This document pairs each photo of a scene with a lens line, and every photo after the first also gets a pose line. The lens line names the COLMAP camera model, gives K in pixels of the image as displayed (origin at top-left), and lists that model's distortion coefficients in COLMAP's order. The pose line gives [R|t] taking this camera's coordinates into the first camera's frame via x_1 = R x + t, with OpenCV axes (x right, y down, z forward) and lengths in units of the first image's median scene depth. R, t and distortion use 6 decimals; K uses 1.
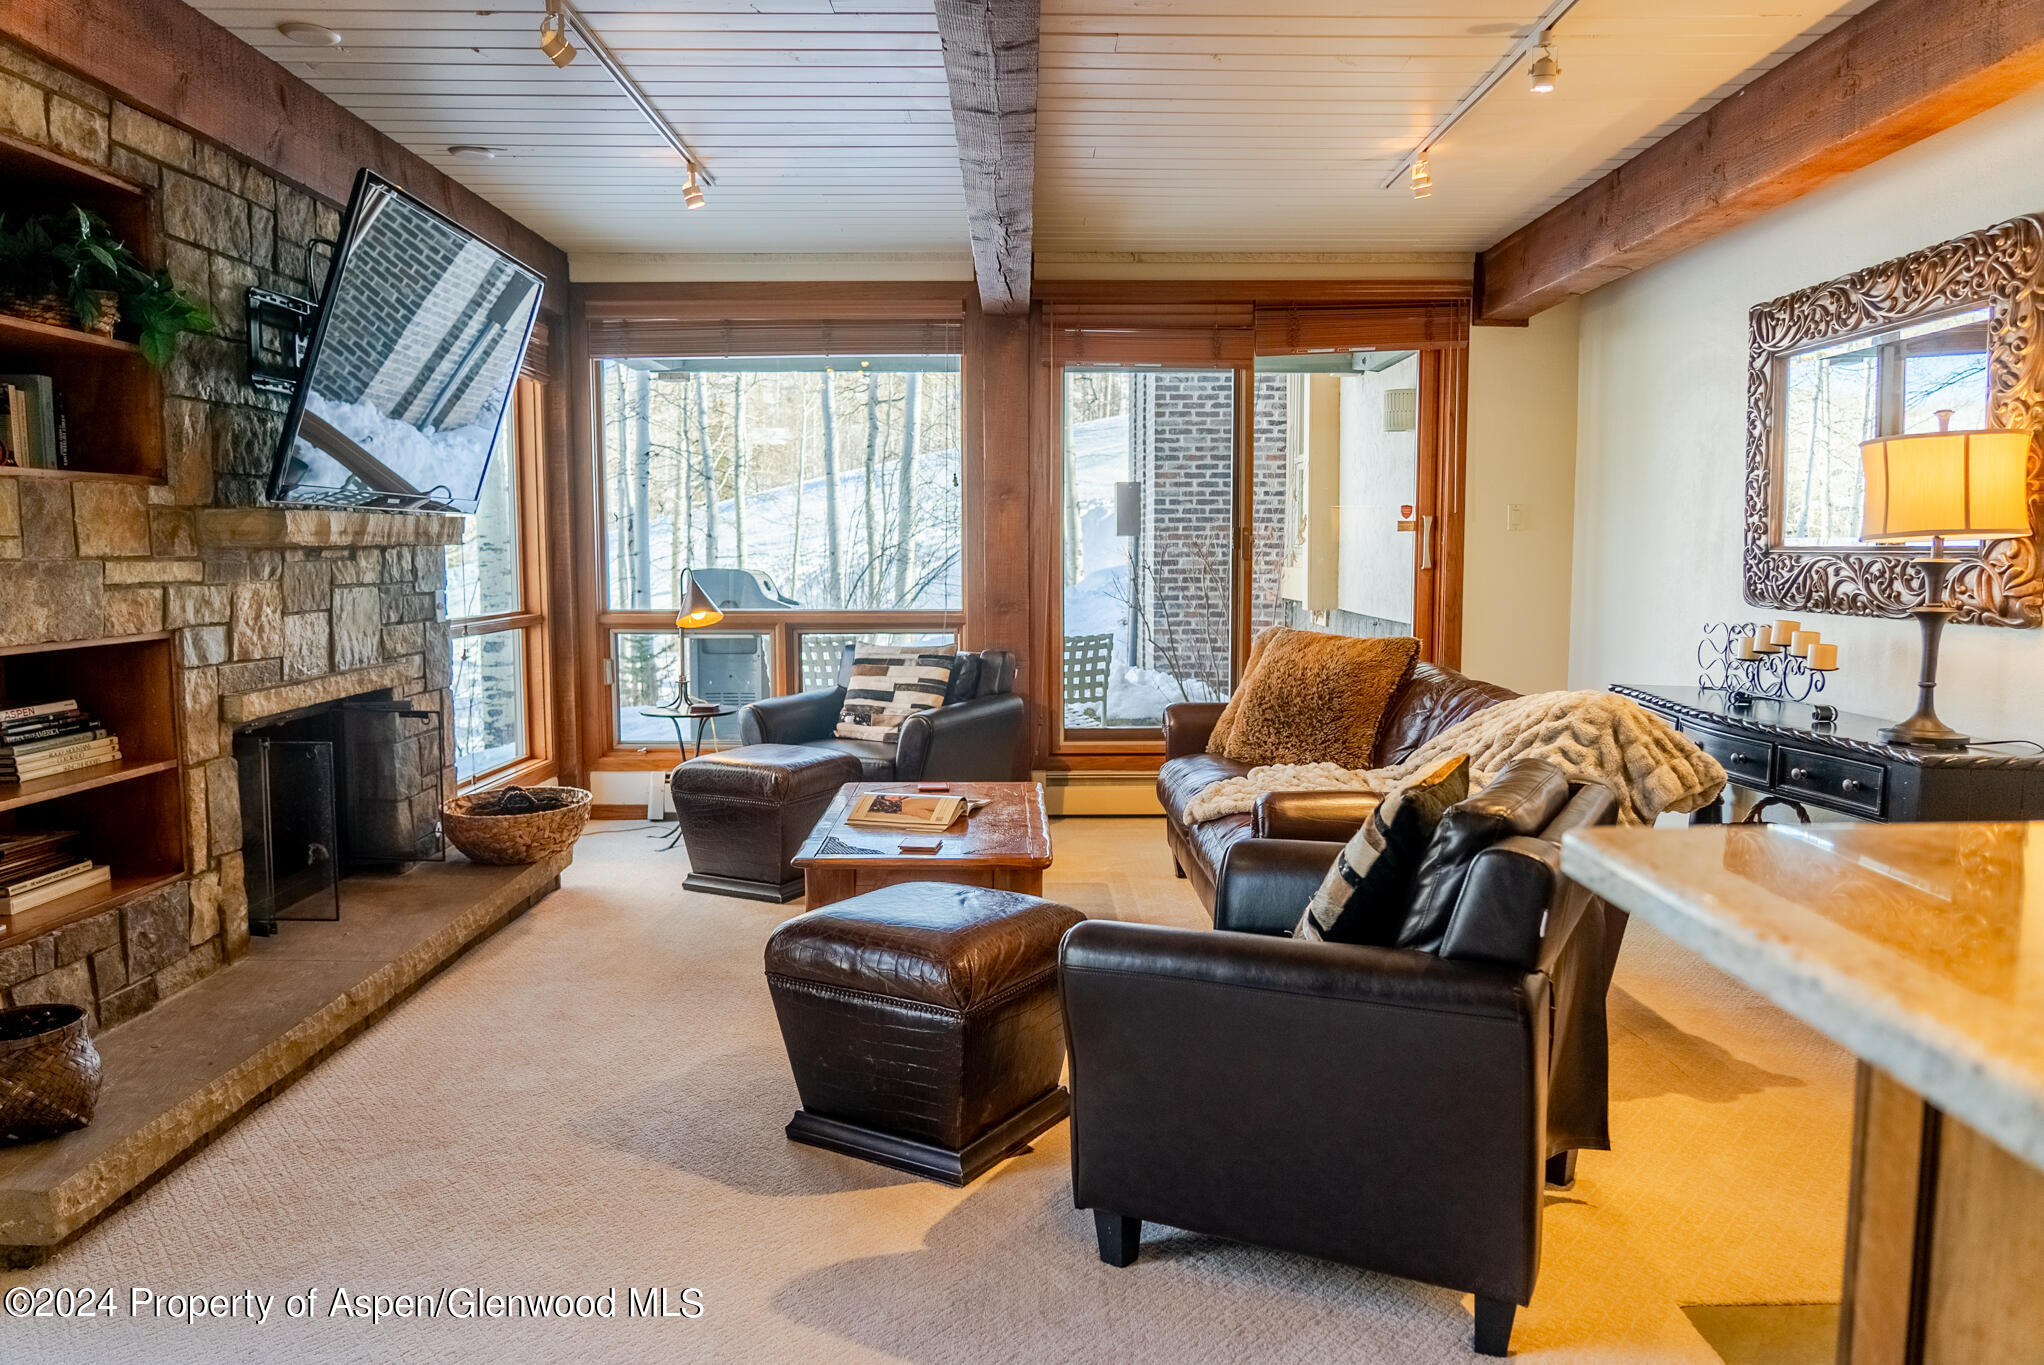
lens RADIAL K [[1397.6, 0, 1022.0], [0, 1397.6, 682.5], [0, 0, 1]] dist [-0.025599, 0.001093]
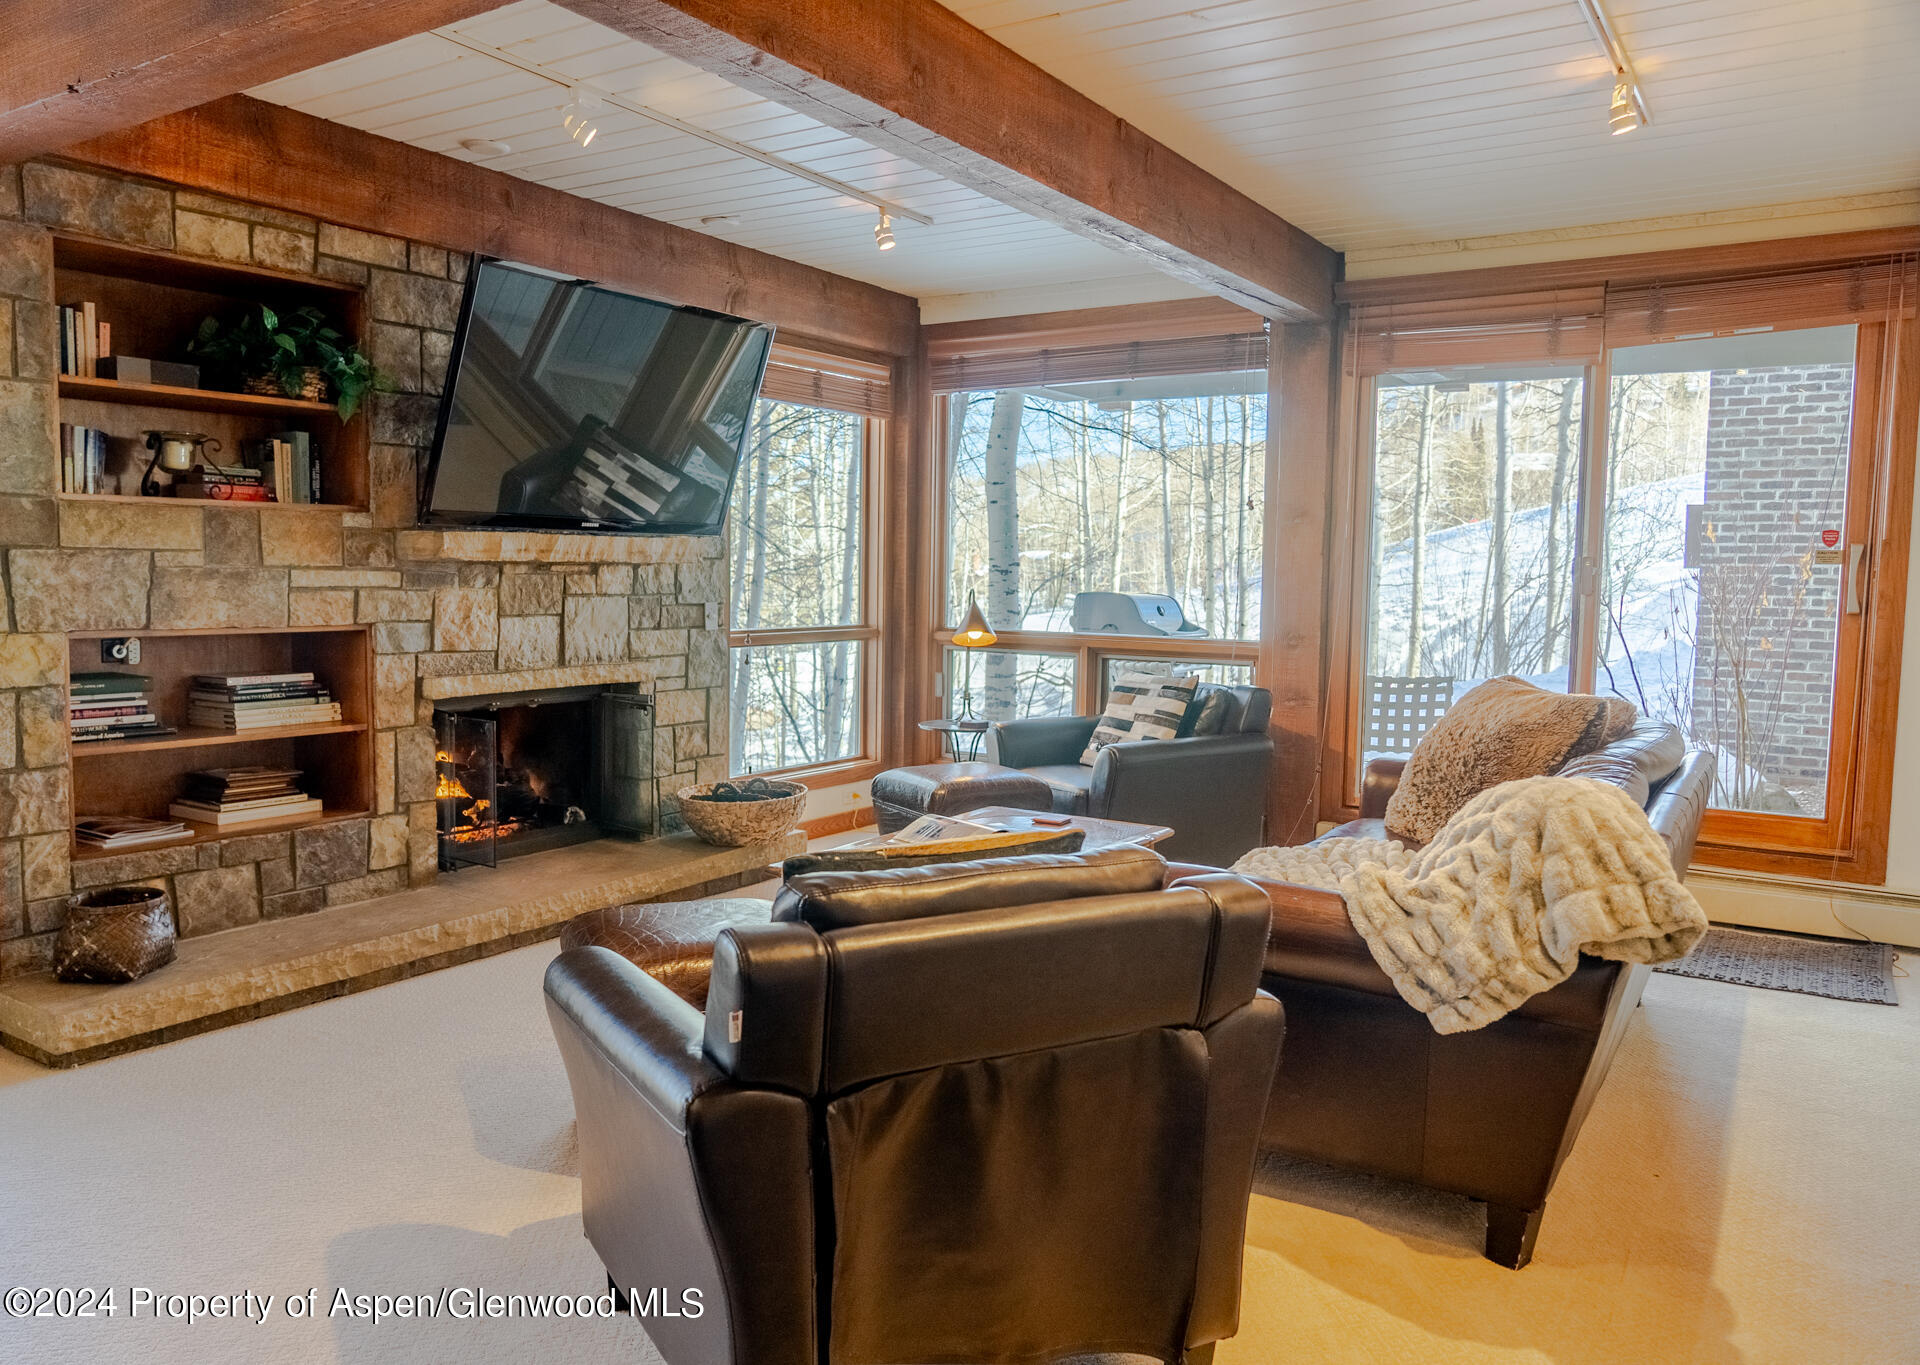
lens RADIAL K [[1376.3, 0, 960.0], [0, 1376.3, 682.5], [0, 0, 1]] dist [-0.024806, 0.002203]
pose [[0.835198, 0.059448, -0.546726, 0.528482], [-0.069325, 0.997591, 0.002569, -0.023711], [0.545562, 0.035756, 0.837308, 0.219949]]
